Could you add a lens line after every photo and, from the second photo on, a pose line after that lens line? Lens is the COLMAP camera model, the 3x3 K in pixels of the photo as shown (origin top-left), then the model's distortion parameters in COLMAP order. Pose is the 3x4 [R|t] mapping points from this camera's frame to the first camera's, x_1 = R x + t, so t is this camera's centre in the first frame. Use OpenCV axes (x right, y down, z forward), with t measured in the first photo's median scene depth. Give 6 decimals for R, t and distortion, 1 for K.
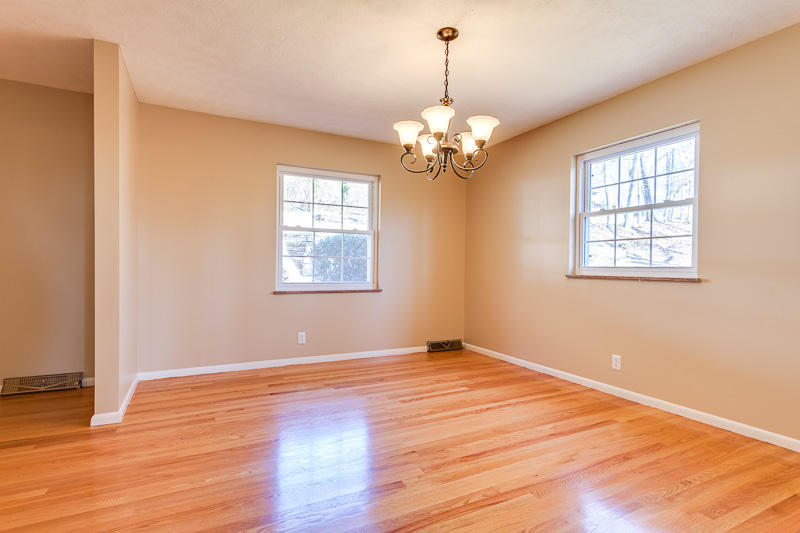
lens RADIAL K [[389.4, 0, 413.2], [0, 389.4, 265.7], [0, 0, 1]] dist [0.004295, 0.001204]
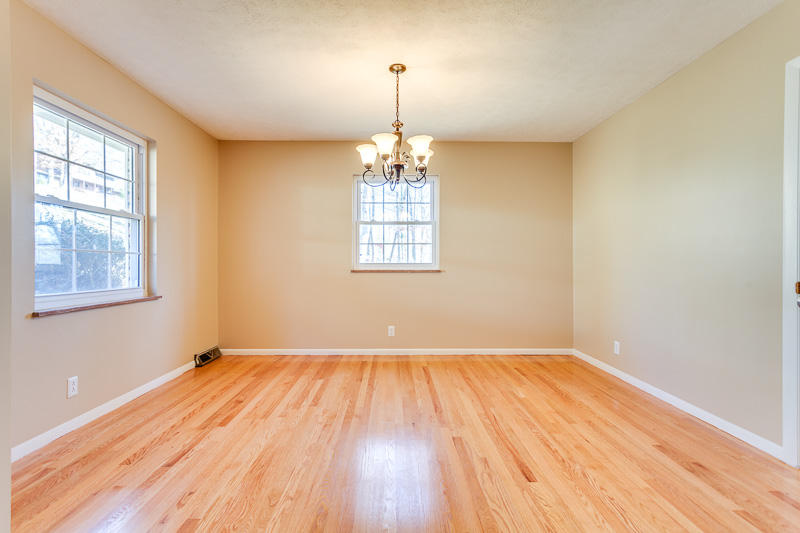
lens RADIAL K [[389.4, 0, 393.9], [0, 389.4, 259.0], [0, 0, 1]] dist [0.004295, 0.001204]
pose [[0.454389, 0.001880, 0.890802, -0.742562], [0.001426, 0.999995, -0.002838, -0.008528], [-0.890802, 0.002560, 0.454384, 0.361554]]
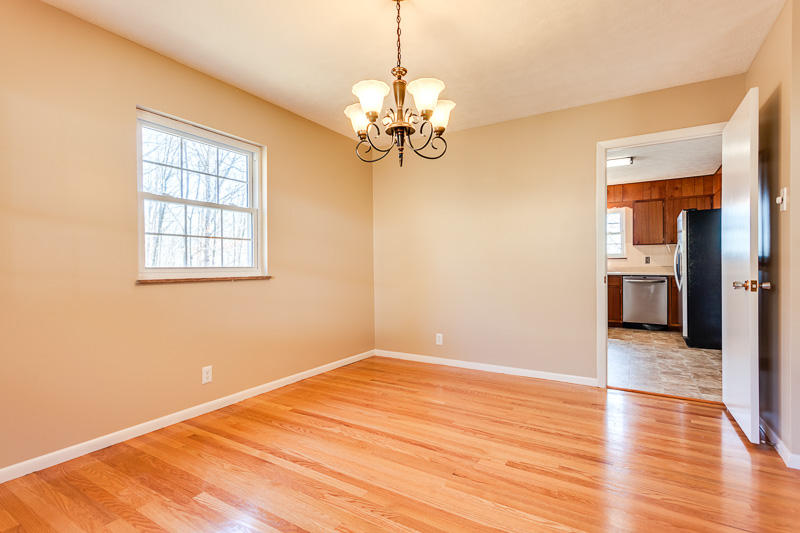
lens RADIAL K [[389.4, 0, 425.6], [0, 389.4, 264.4], [0, 0, 1]] dist [0.004295, 0.001204]
pose [[-0.517306, -0.002219, 0.855797, -0.508676], [0.001719, 0.999992, 0.003632, -0.005971], [-0.855799, 0.003350, -0.517298, 1.056688]]
